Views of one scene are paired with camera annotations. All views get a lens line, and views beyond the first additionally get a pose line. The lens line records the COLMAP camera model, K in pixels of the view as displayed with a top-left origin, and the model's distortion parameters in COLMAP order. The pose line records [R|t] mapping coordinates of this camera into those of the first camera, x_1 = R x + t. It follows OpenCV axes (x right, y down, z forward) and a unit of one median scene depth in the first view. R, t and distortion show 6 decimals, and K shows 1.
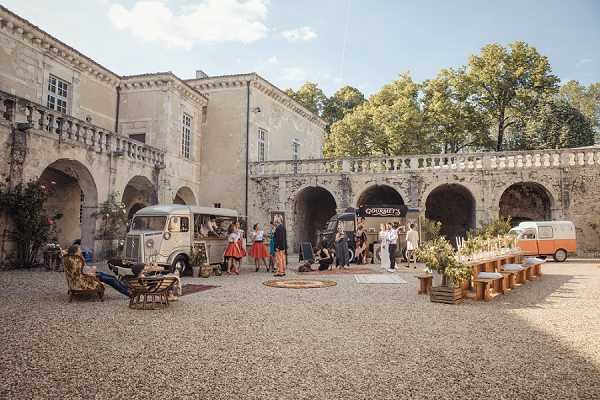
lens RADIAL K [[402.9, 0, 300.0], [0, 402.9, 200.0], [0, 0, 1]] dist [0.000747, 0.001794]
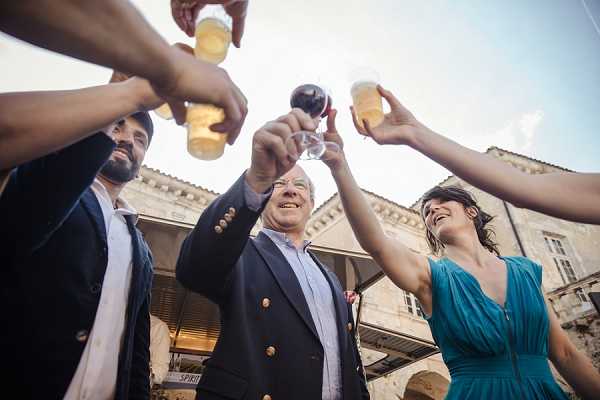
lens RADIAL K [[402.9, 0, 300.0], [0, 402.9, 200.0], [0, 0, 1]] dist [0.000747, 0.001794]
pose [[0.709036, -0.430118, -0.558808, -0.022532], [0.068777, 0.830844, -0.552239, 0.082016], [0.701810, 0.353124, 0.618681, 0.681066]]
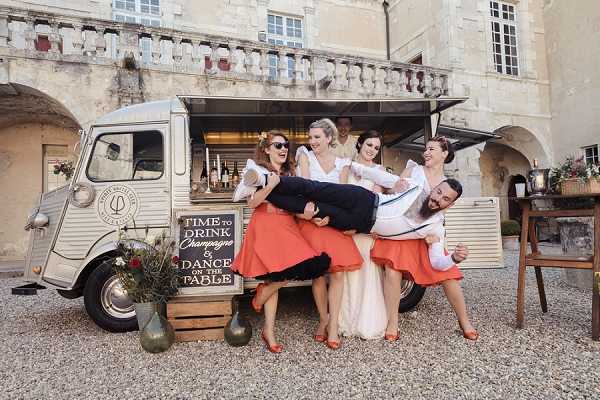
lens RADIAL K [[402.9, 0, 300.0], [0, 402.9, 200.0], [0, 0, 1]] dist [0.000747, 0.001794]
pose [[0.540245, -0.089353, -0.836751, 0.016756], [0.105984, 0.993654, -0.037680, 0.080096], [0.834807, -0.068326, 0.546286, 0.634279]]
